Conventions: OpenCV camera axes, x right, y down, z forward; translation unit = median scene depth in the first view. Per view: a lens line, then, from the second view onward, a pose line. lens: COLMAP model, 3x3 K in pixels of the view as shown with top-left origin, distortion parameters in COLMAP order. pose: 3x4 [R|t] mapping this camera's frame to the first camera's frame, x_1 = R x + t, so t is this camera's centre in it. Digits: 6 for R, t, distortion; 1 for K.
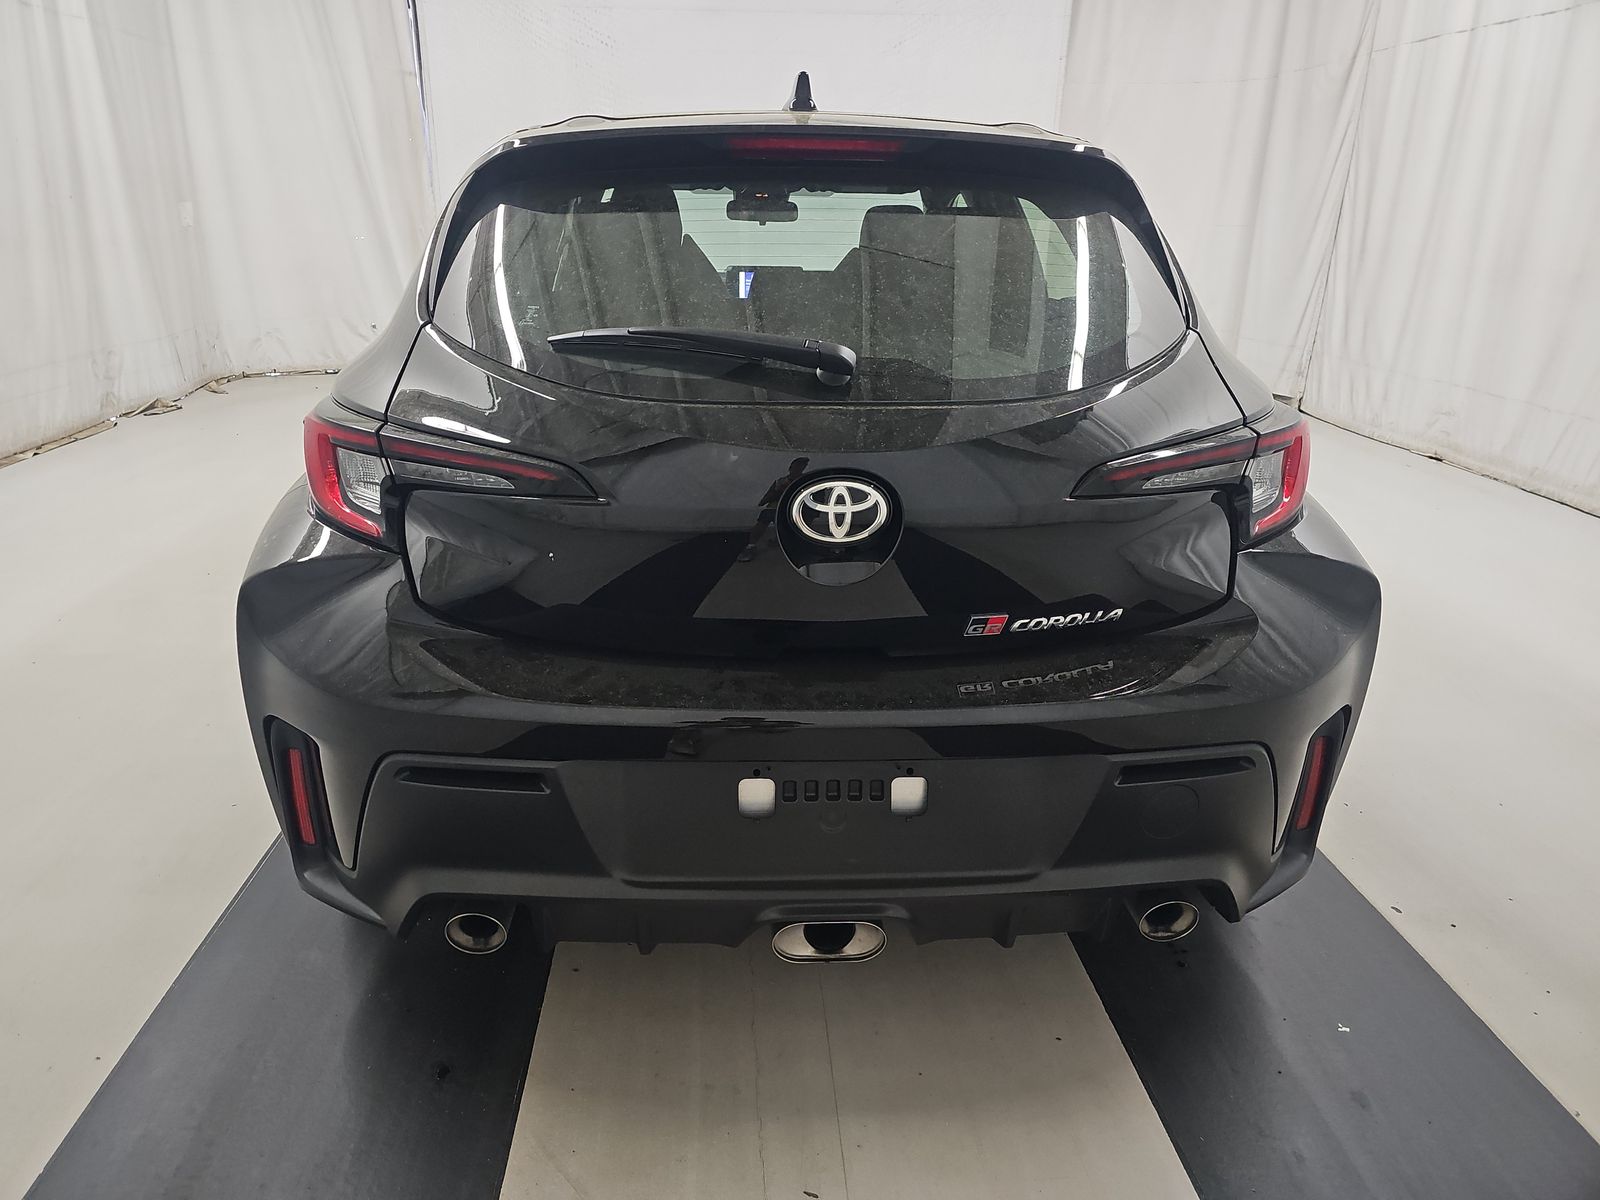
lens RADIAL K [[1075.1, 0, 800.0], [0, 1075.1, 600.0], [0, 0, 1]] dist [0.034928, -0.000042]
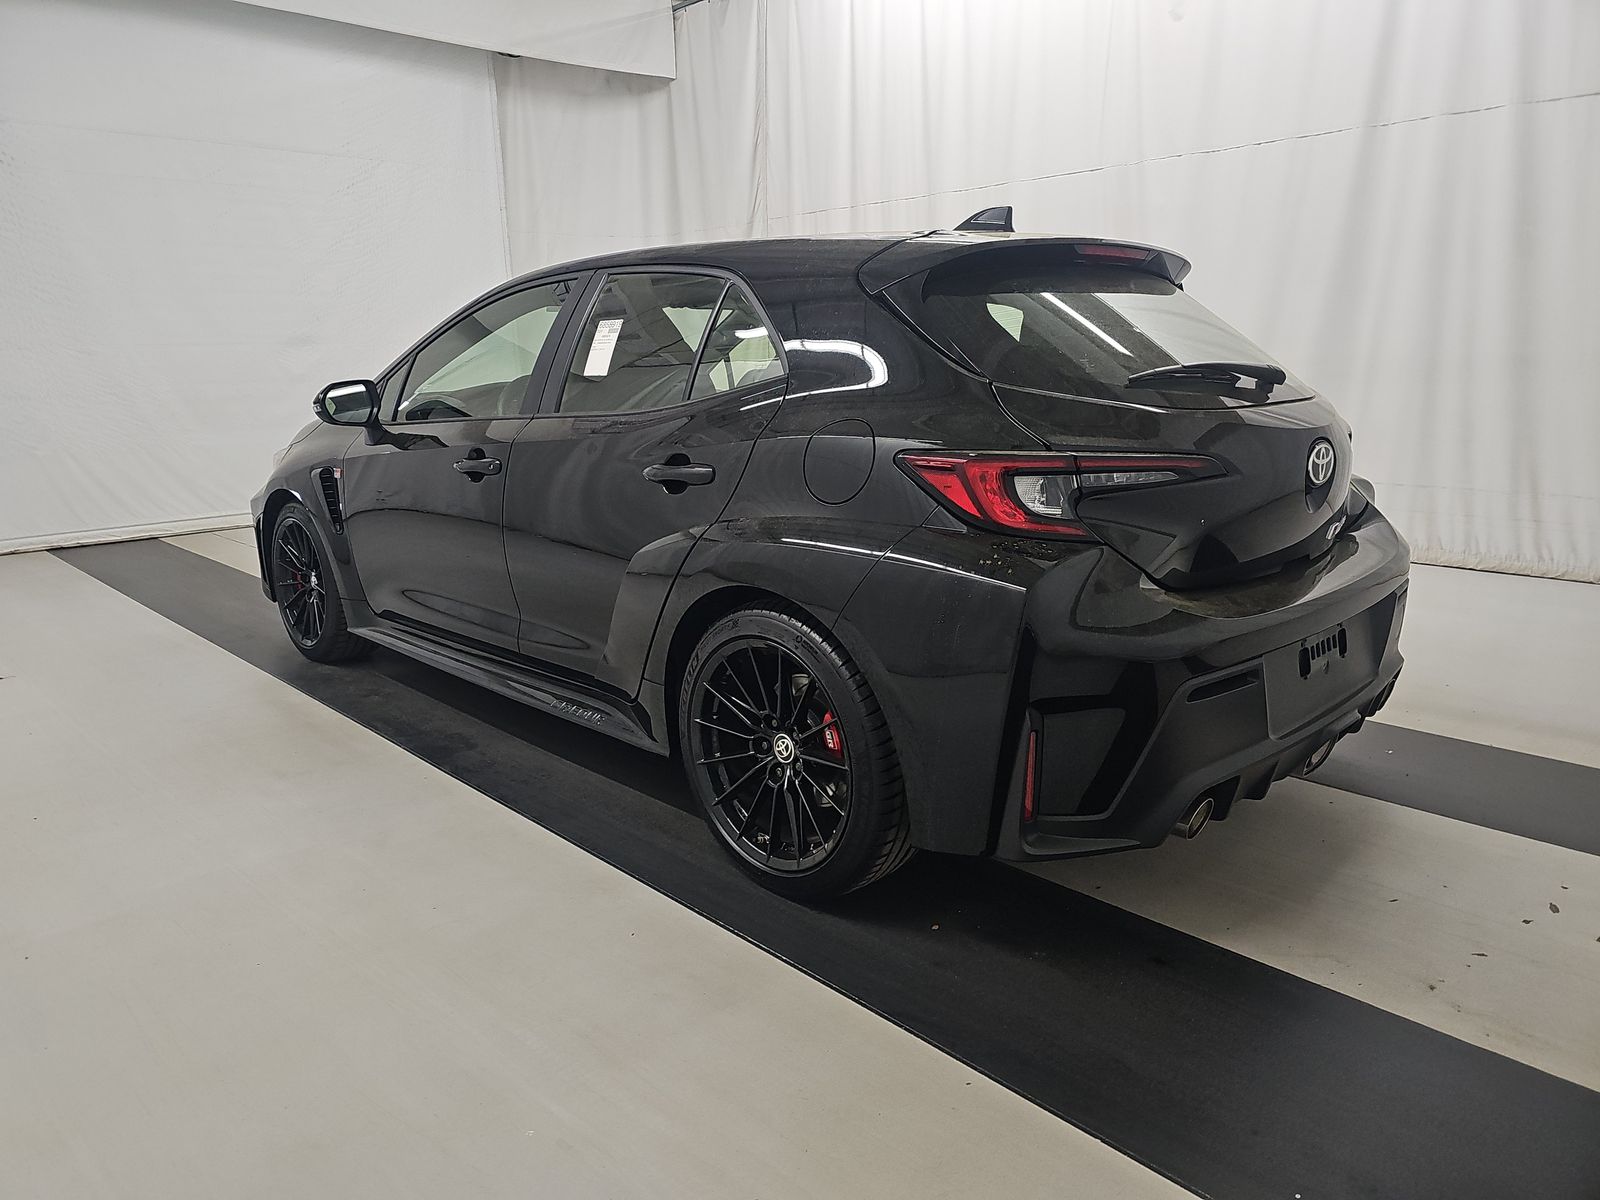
lens RADIAL K [[1075.1, 0, 800.0], [0, 1075.1, 600.0], [0, 0, 1]] dist [0.034928, -0.000042]
pose [[0.741454, -0.178613, 0.646795, -1.324577], [0.256871, 0.966049, -0.027688, -0.032875], [-0.619890, 0.186672, 0.762161, 0.231459]]
